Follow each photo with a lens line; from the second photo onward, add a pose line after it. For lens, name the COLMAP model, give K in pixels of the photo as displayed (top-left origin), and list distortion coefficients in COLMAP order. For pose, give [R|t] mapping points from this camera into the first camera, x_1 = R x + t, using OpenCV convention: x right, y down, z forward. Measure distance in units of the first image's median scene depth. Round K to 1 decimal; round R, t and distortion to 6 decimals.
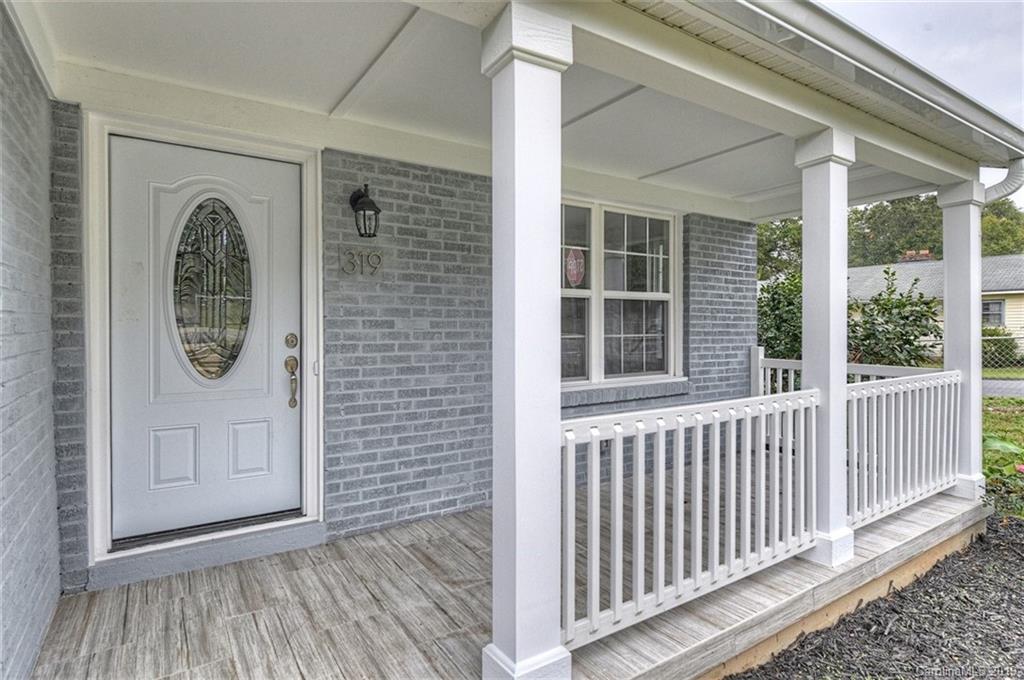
lens RADIAL K [[537.7, 0, 512.0], [0, 537.7, 322.4], [0, 0, 1]] dist [-0.000216, -0.000013]
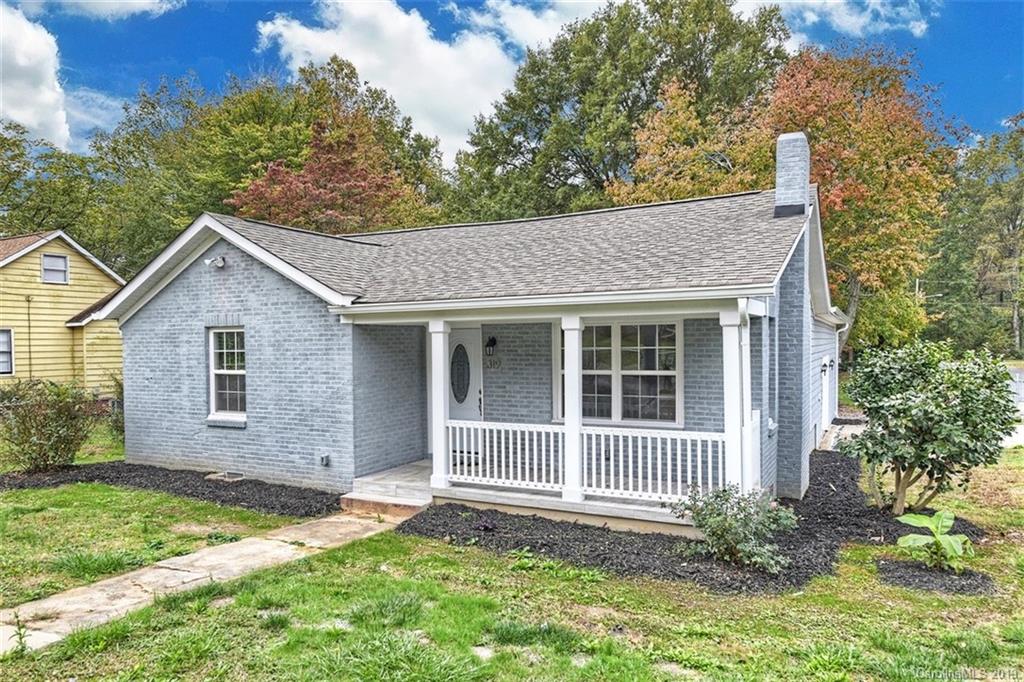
lens RADIAL K [[704.3, 0, 484.3], [0, 704.3, 358.5], [0, 0, 1]] dist [-0.002611, 0.002338]
pose [[0.467585, 0.005945, -0.883928, 2.011106], [0.007338, 0.999917, 0.010607, -0.127149], [0.883917, -0.011446, 0.467503, -0.489001]]
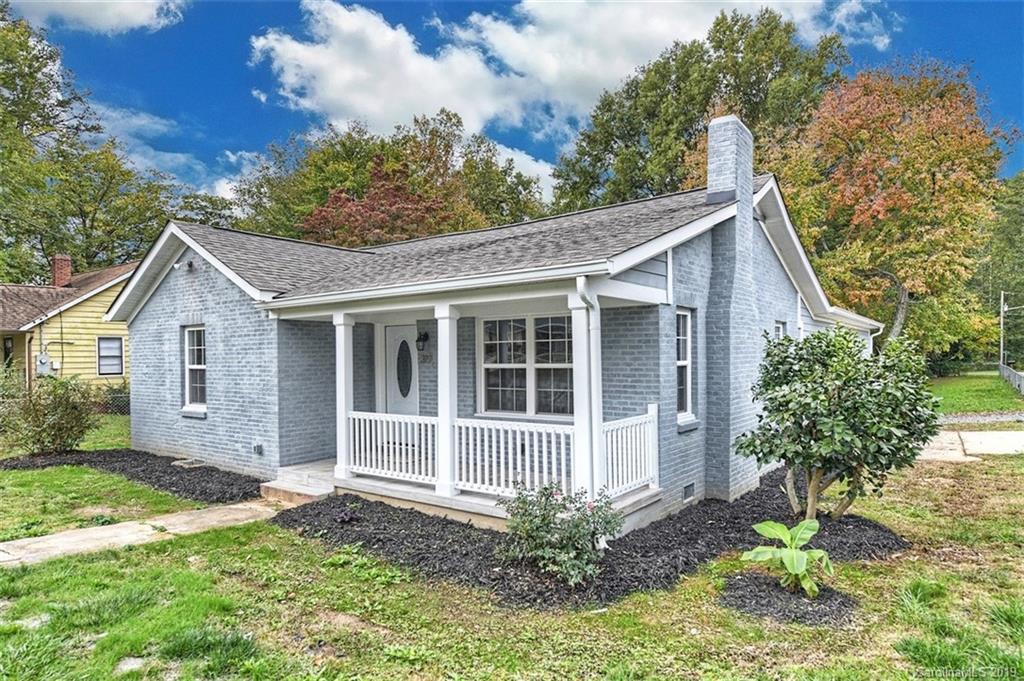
lens RADIAL K [[606.8, 0, 512.9], [0, 606.8, 360.0], [0, 0, 1]] dist [0.003838, 0.000998]
pose [[0.340215, -0.006918, -0.940322, 1.998556], [0.007162, 0.999963, -0.004765, -0.062652], [0.940320, -0.005114, 0.340252, 0.258892]]
